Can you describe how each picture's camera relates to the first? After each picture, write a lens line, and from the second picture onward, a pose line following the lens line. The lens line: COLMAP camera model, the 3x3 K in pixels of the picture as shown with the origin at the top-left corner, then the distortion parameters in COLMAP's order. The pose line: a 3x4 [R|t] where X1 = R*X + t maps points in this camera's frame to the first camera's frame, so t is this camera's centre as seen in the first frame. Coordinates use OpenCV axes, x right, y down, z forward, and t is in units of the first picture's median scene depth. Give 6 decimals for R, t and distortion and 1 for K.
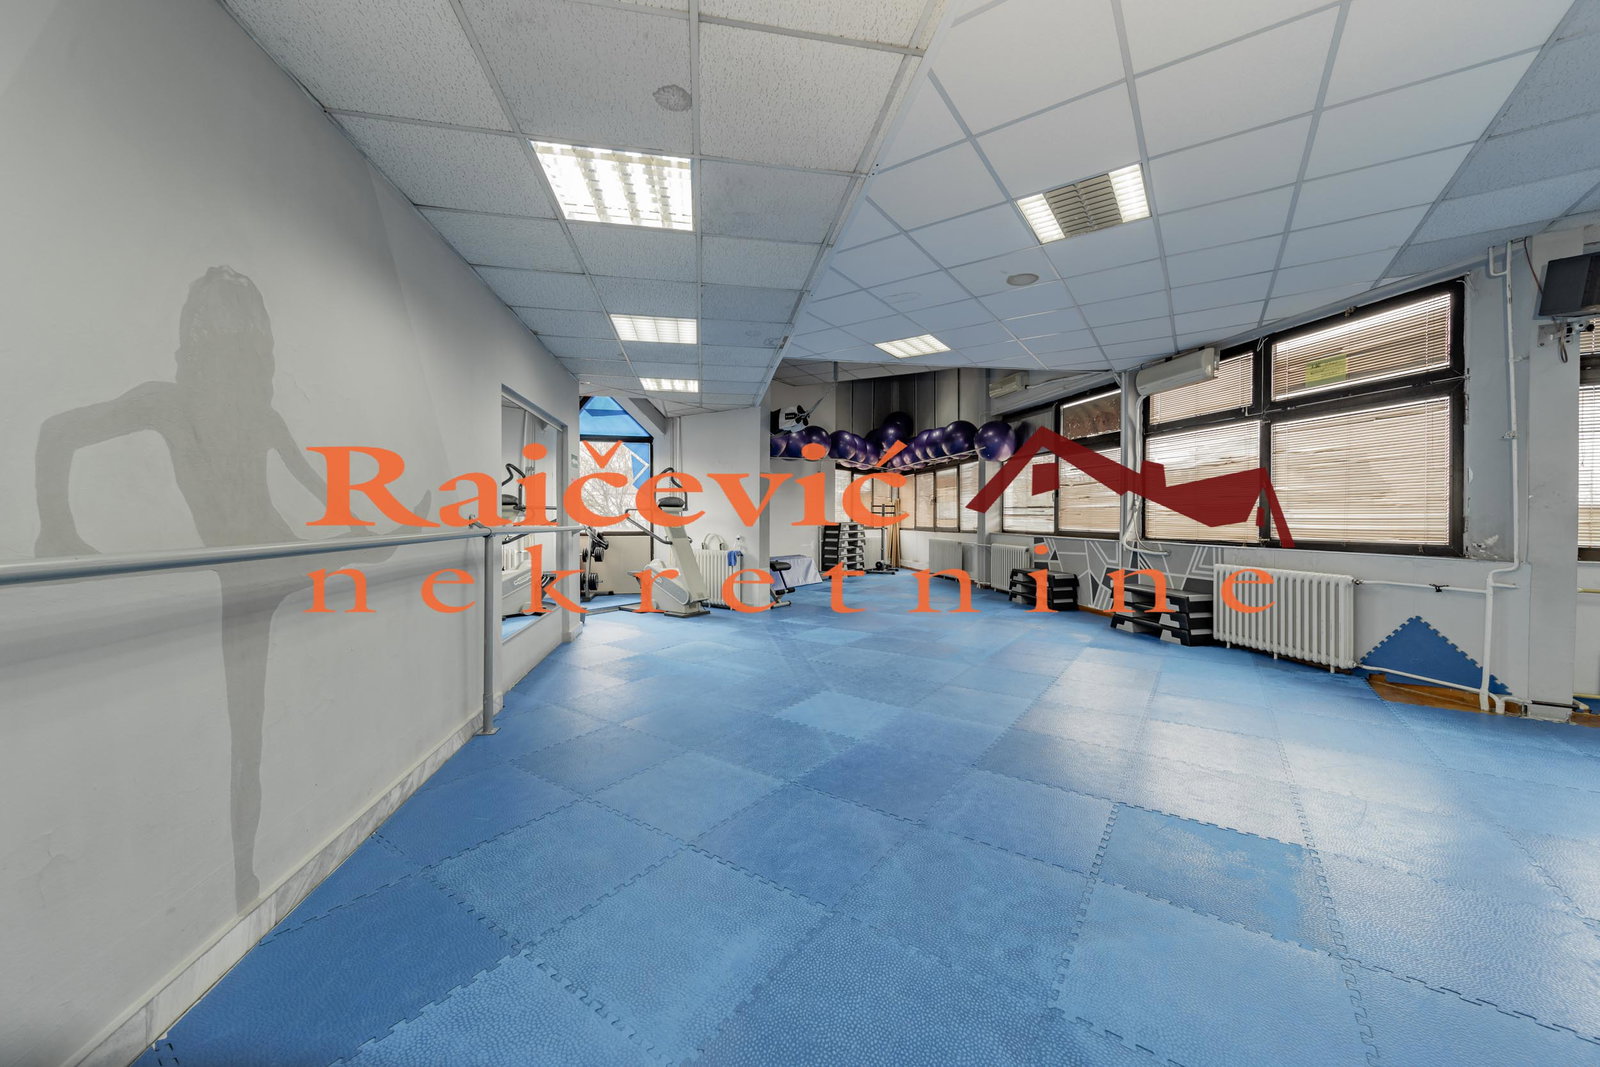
lens RADIAL K [[564.2, 0, 798.2], [0, 564.2, 526.9], [0, 0, 1]] dist [-0.014675, -0.000047]
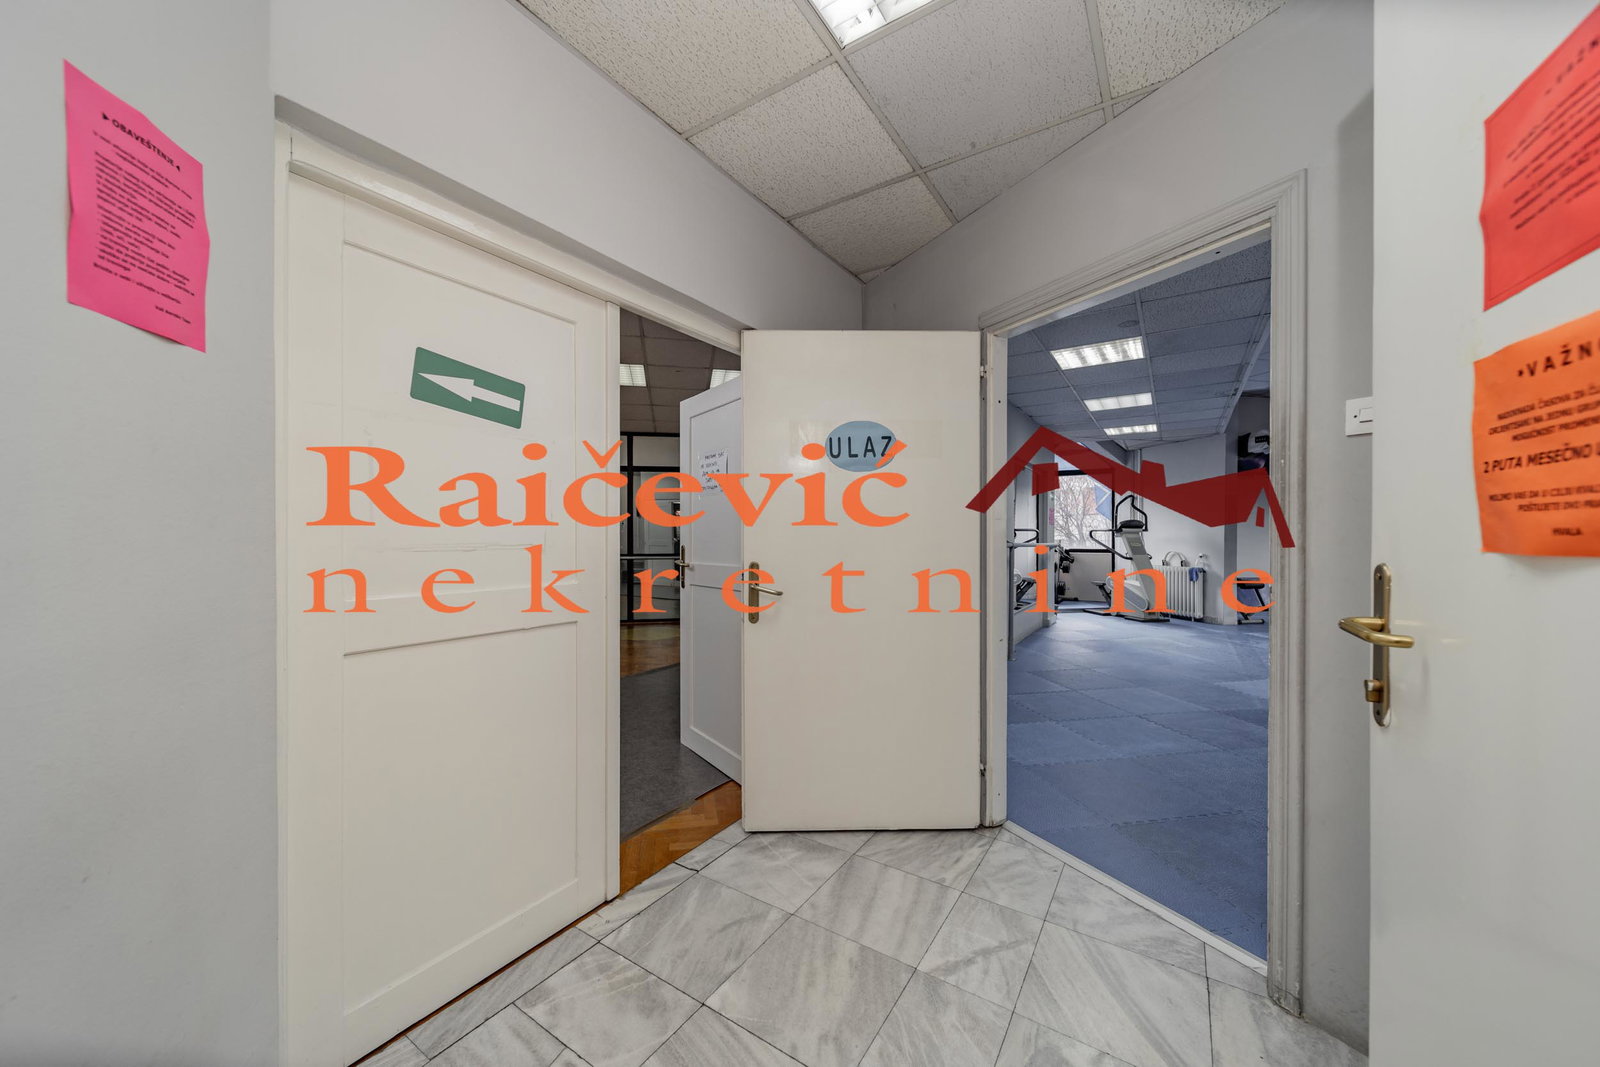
lens RADIAL K [[564.2, 0, 797.3], [0, 564.2, 540.9], [0, 0, 1]] dist [-0.014675, -0.000047]
pose [[0.723233, 0.001533, -0.690603, 0.079672], [-0.008787, 0.999937, -0.006983, 0.005448], [0.690548, 0.011119, 0.723201, -0.329955]]
